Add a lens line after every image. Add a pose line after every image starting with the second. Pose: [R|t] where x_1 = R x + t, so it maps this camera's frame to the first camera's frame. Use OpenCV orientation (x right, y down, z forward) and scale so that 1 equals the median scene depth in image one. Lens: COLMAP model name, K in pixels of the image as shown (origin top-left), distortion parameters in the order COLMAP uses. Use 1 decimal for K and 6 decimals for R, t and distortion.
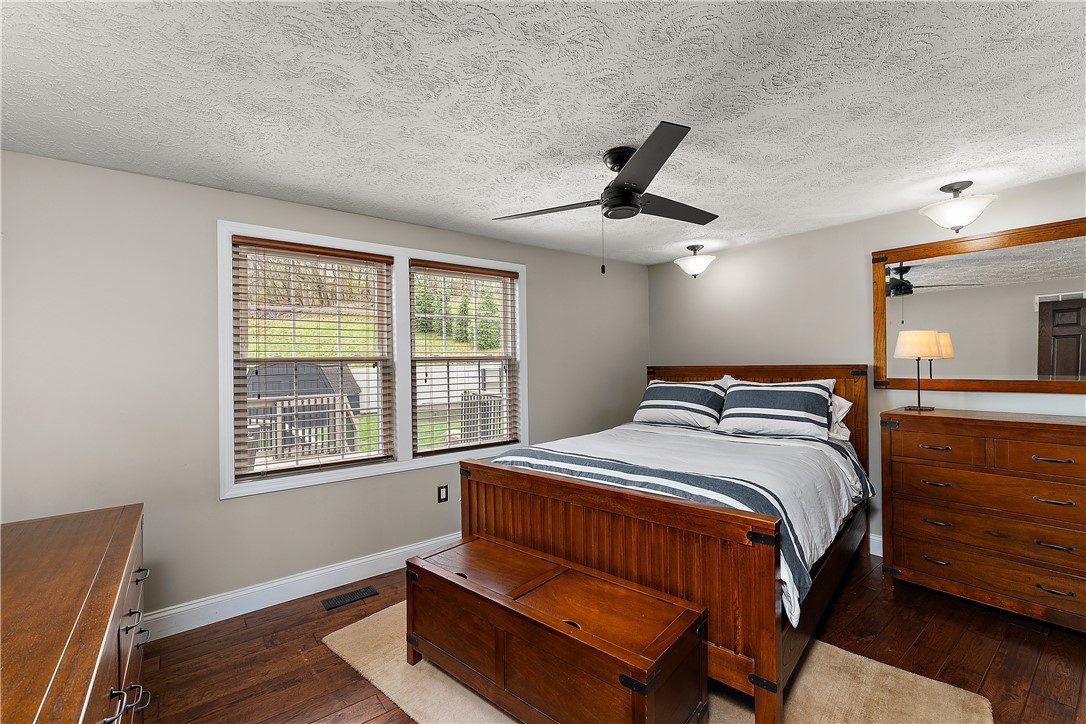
lens RADIAL K [[470.1, 0, 542.3], [0, 470.1, 359.7], [0, 0, 1]] dist [0.008285, 0.000156]
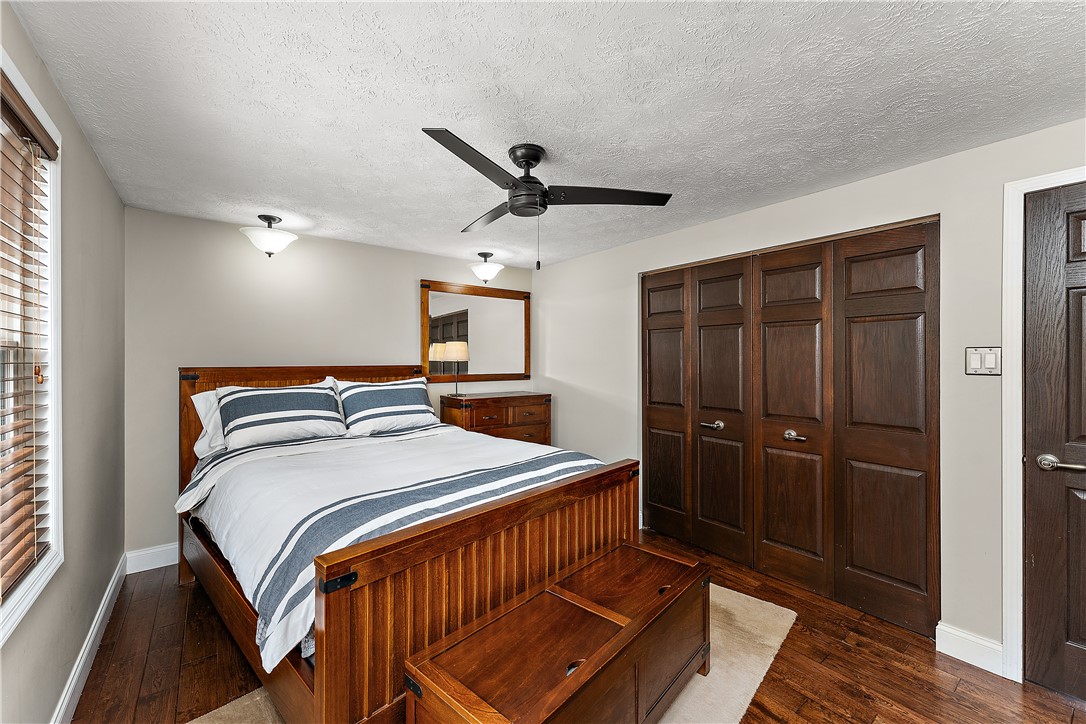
lens RADIAL K [[435.9, 0, 542.3], [0, 435.9, 365.8], [0, 0, 1]] dist [0.003005, -0.000783]
pose [[0.013139, 0.003802, 0.999906, -0.496697], [-0.007615, 0.999964, -0.003702, 0.013241], [-0.999885, -0.007565, 0.013168, 0.640766]]
